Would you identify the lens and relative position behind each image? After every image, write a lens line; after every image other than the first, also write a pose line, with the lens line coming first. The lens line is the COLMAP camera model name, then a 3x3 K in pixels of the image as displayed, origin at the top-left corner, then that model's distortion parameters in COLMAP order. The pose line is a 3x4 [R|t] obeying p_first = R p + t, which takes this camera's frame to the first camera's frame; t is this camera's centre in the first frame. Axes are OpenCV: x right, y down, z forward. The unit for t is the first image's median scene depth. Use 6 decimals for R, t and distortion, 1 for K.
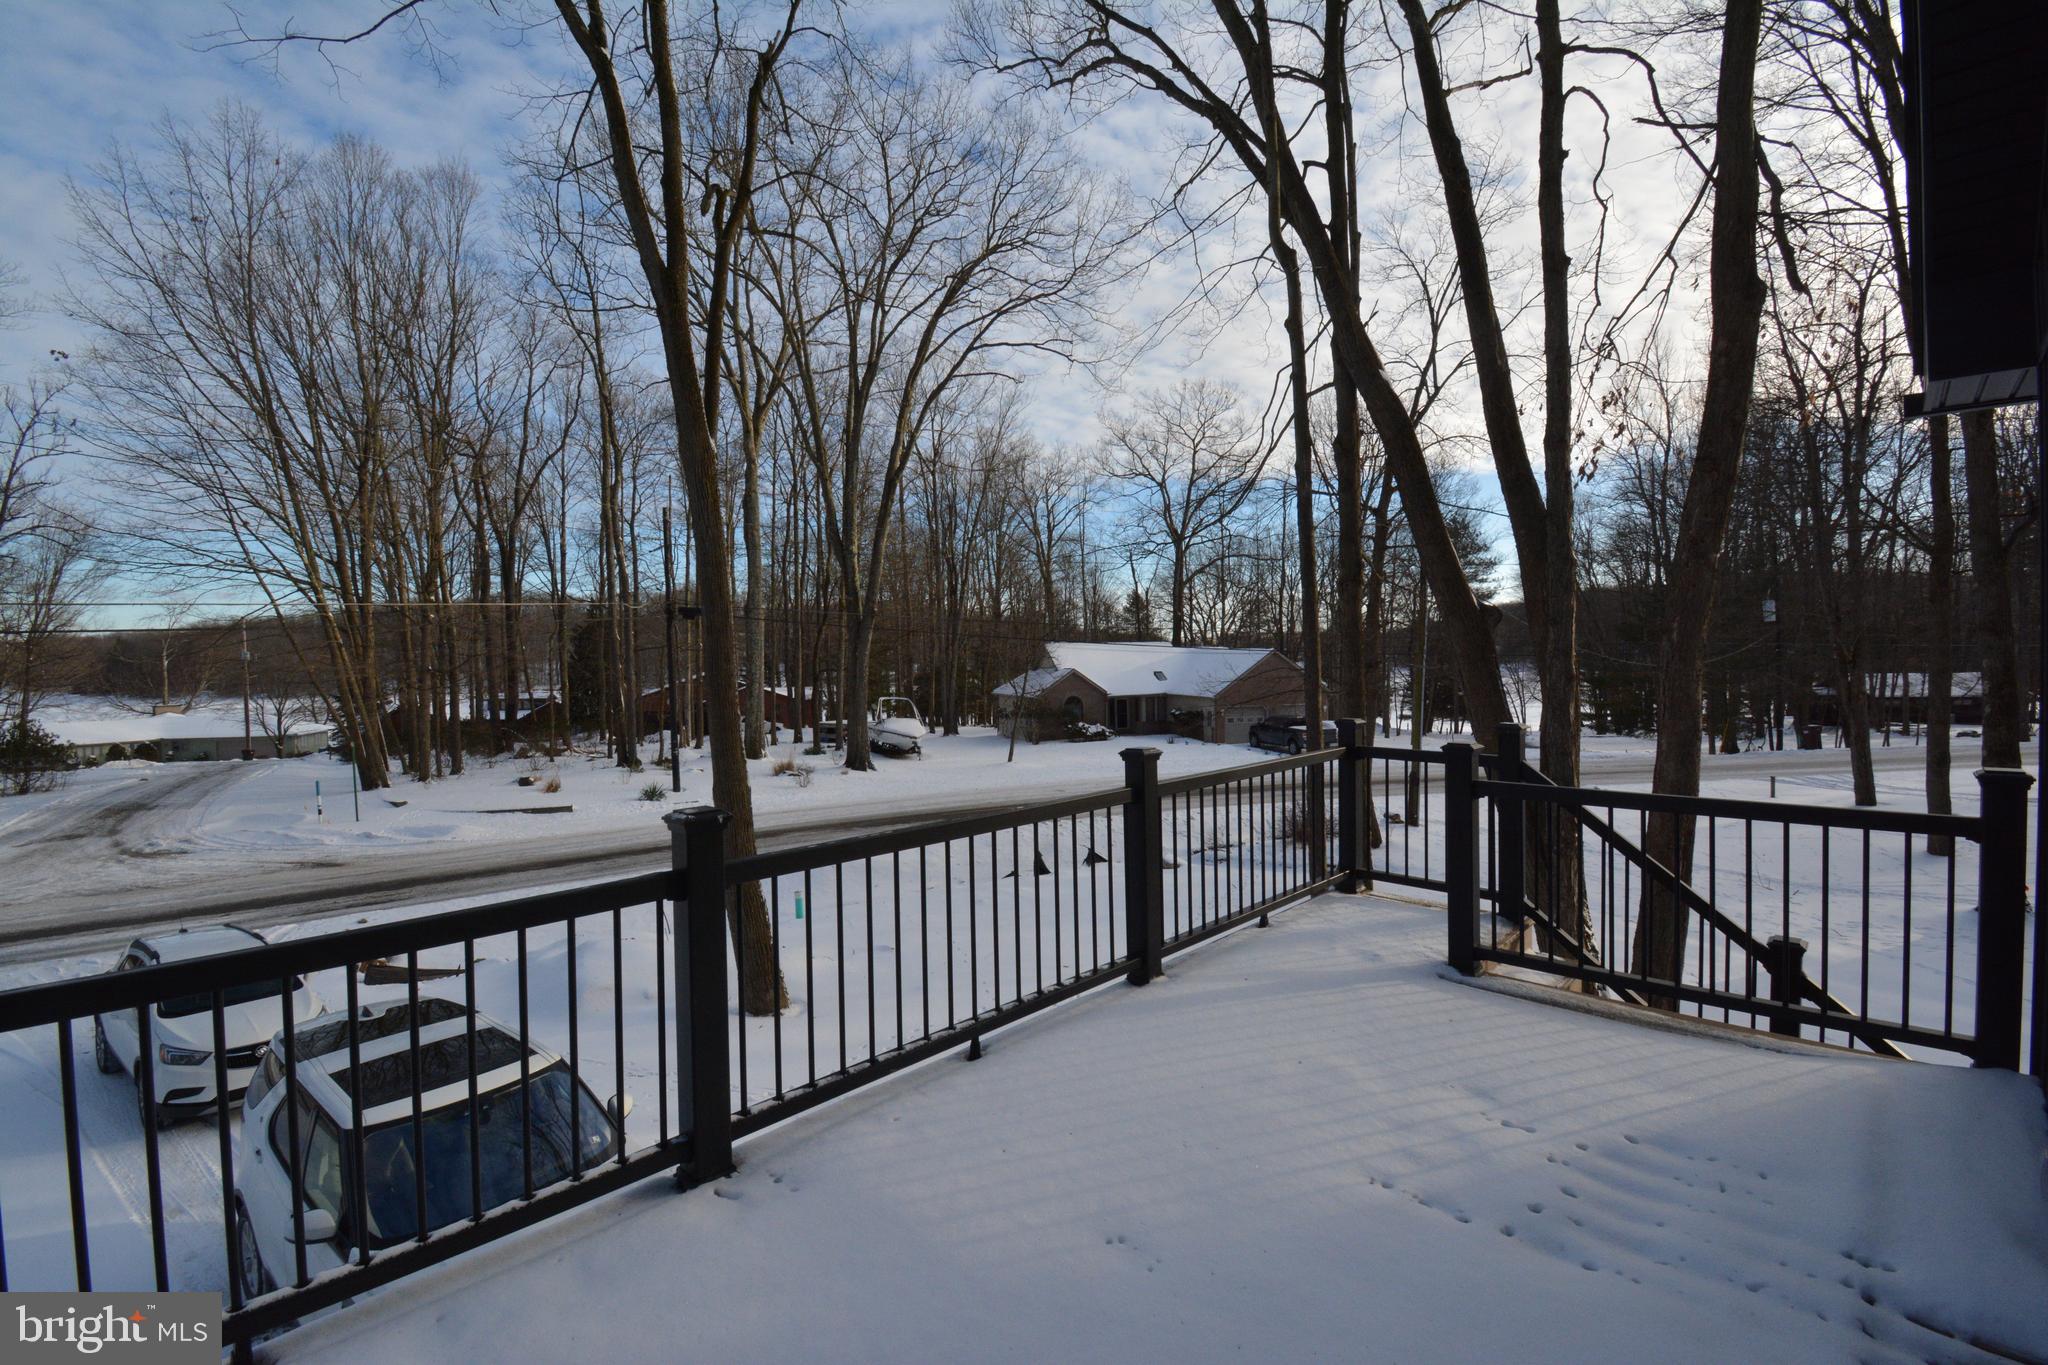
lens RADIAL K [[898.9, 0, 1039.3], [0, 898.9, 677.7], [0, 0, 1]] dist [0.005129, -0.016894]
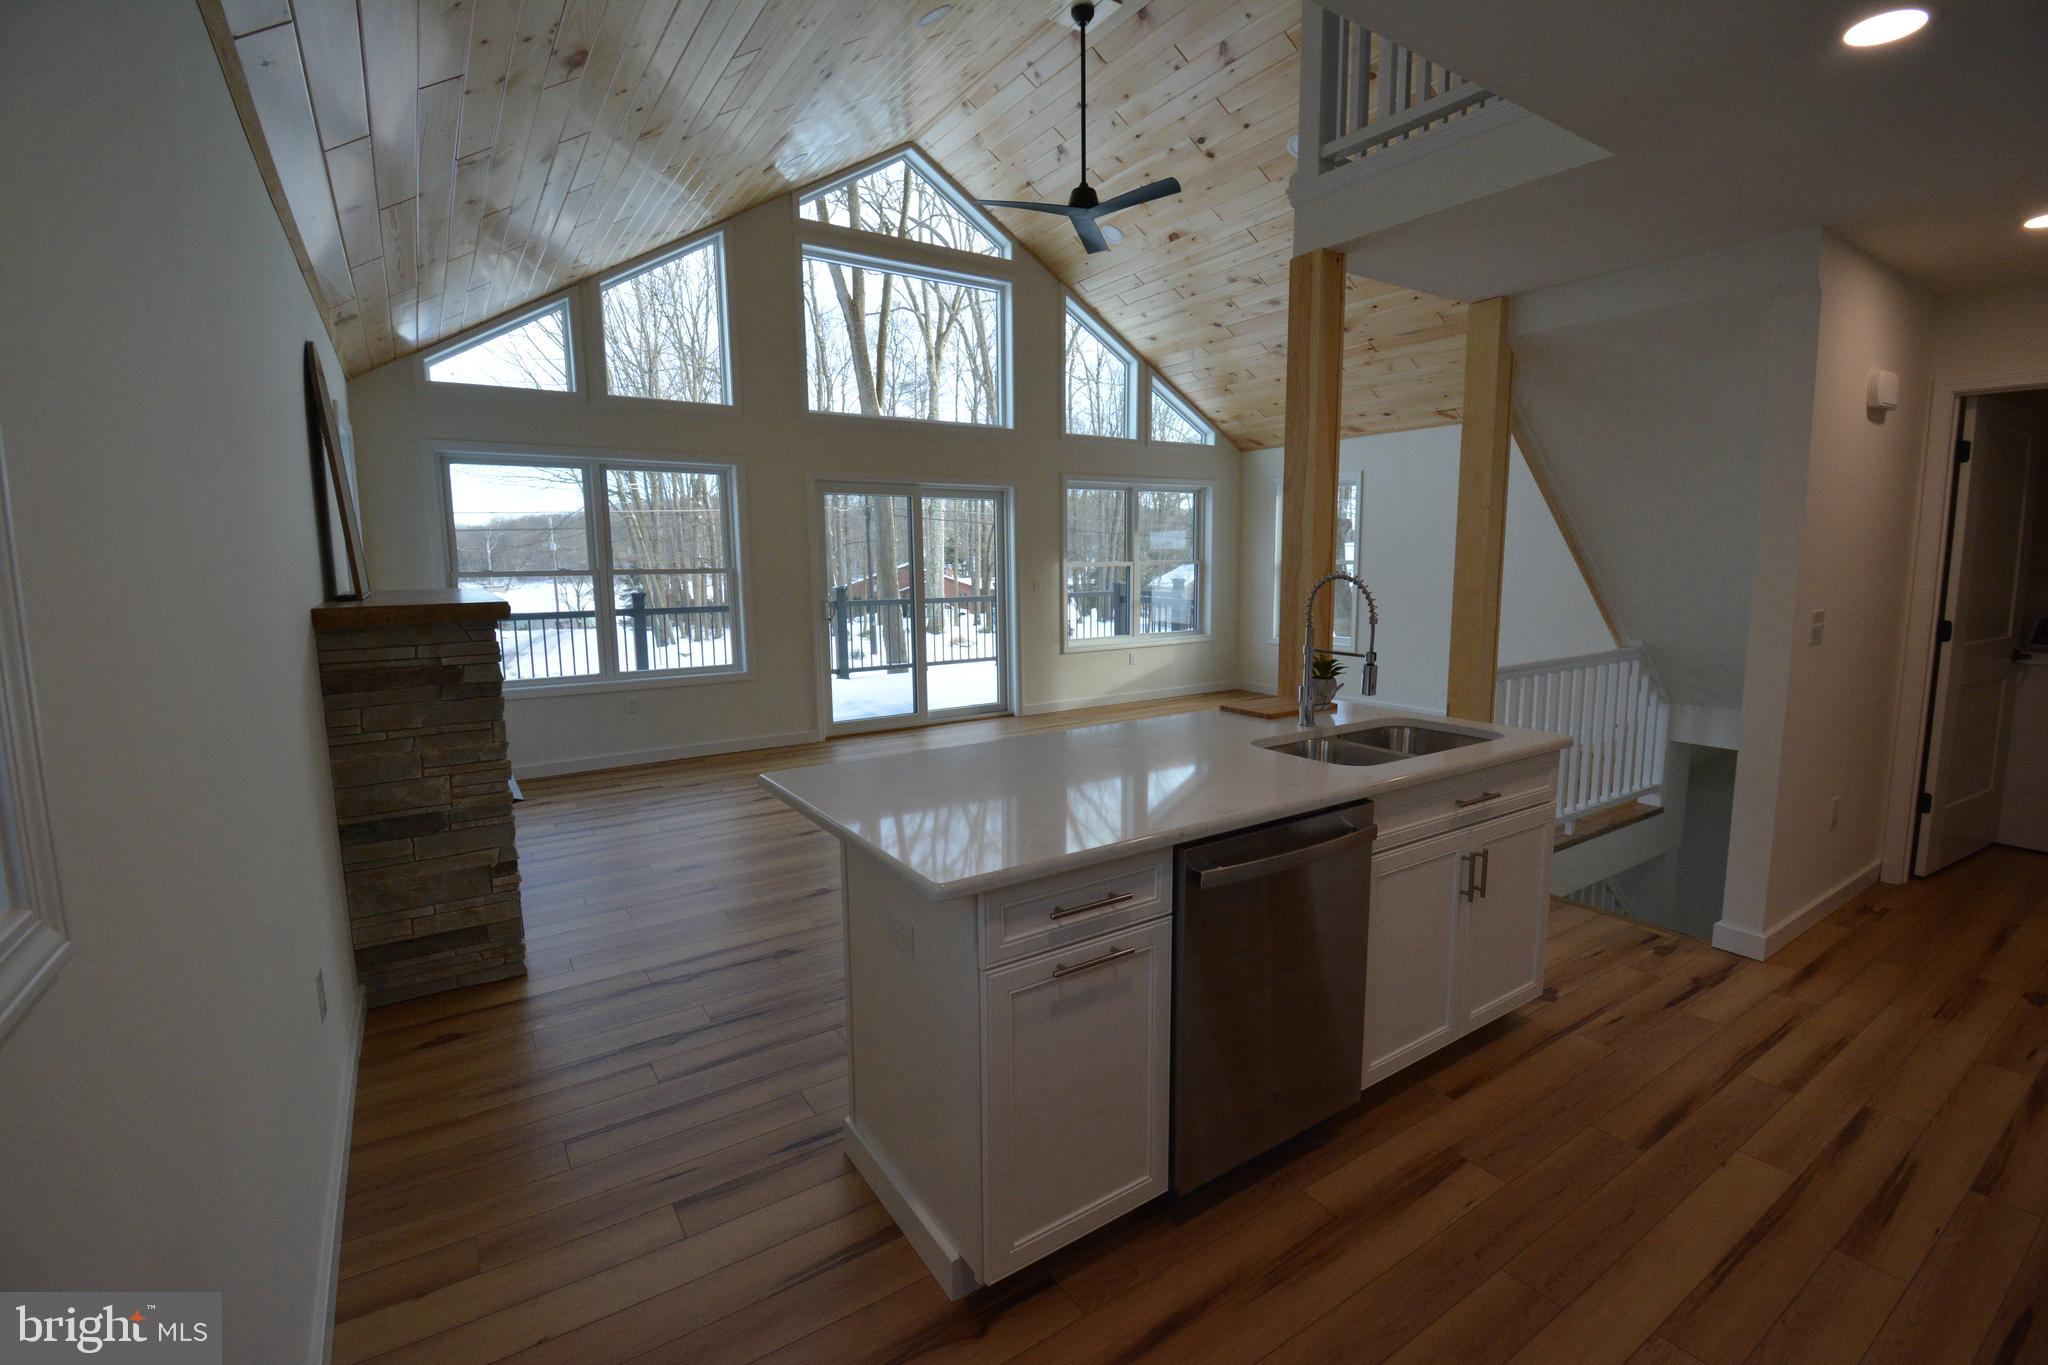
lens RADIAL K [[898.9, 0, 1030.3], [0, 898.9, 667.9], [0, 0, 1]] dist [0.005129, -0.016894]
pose [[0.974849, 0.035849, -0.219962, 0.090381], [-0.012211, 0.994087, 0.107893, 0.002127], [0.222530, -0.102494, 0.969523, -0.183967]]
